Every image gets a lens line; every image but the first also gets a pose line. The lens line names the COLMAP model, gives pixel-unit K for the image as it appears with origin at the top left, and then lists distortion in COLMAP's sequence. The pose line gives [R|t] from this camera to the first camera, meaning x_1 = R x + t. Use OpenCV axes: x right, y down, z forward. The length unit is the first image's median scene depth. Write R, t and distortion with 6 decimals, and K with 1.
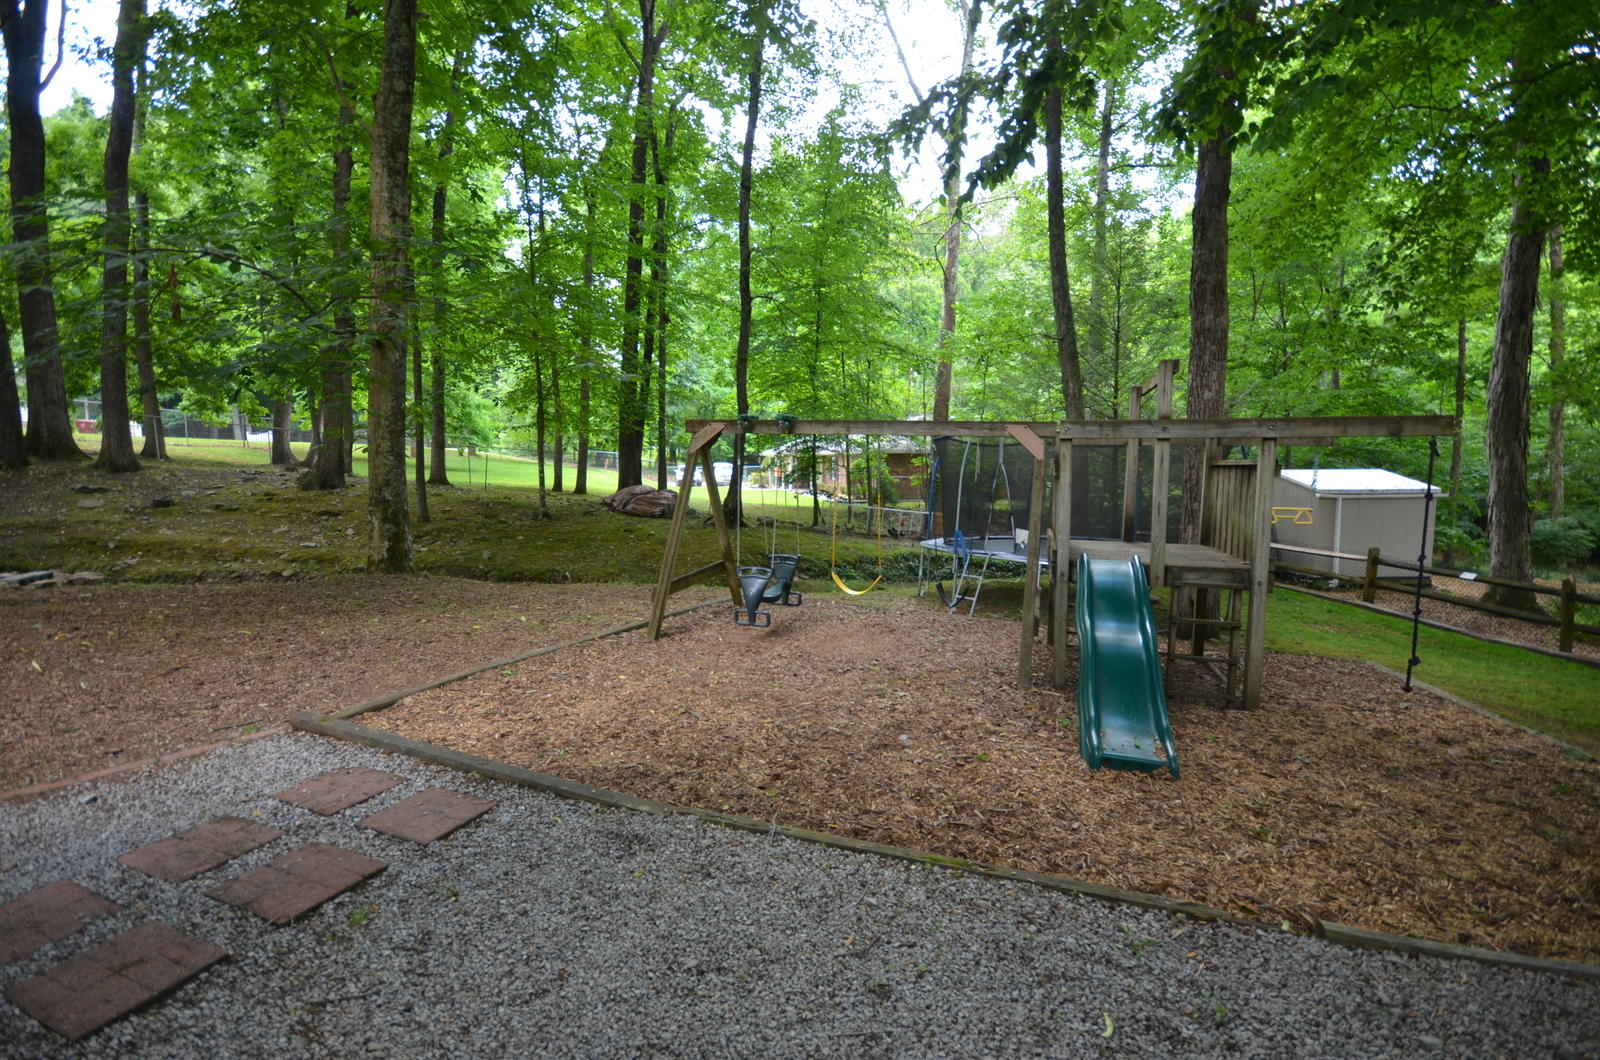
lens RADIAL K [[707.9, 0, 830.2], [0, 707.9, 533.1], [0, 0, 1]] dist [-0.000109, 0.000150]
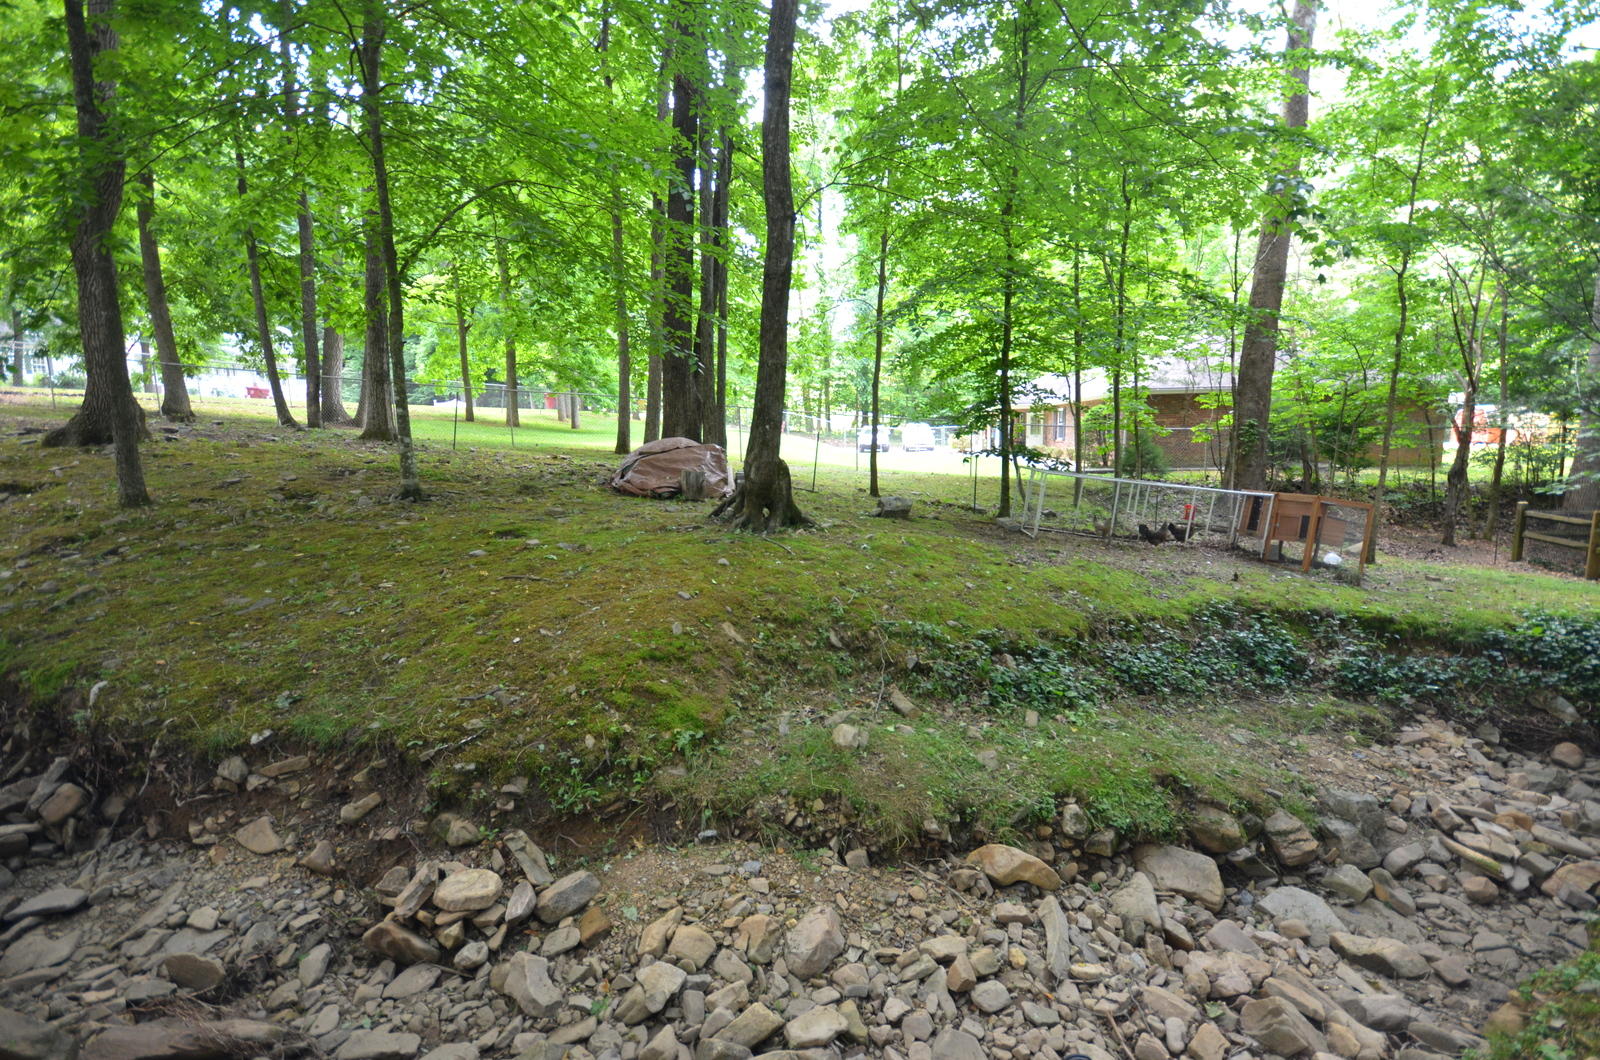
lens RADIAL K [[707.9, 0, 830.2], [0, 707.9, 533.1], [0, 0, 1]] dist [-0.000109, 0.000150]
pose [[0.951101, 0.030860, -0.307333, 0.018234], [-0.019300, 0.998990, 0.040584, -0.015422], [0.308275, -0.032668, 0.950736, 0.459709]]
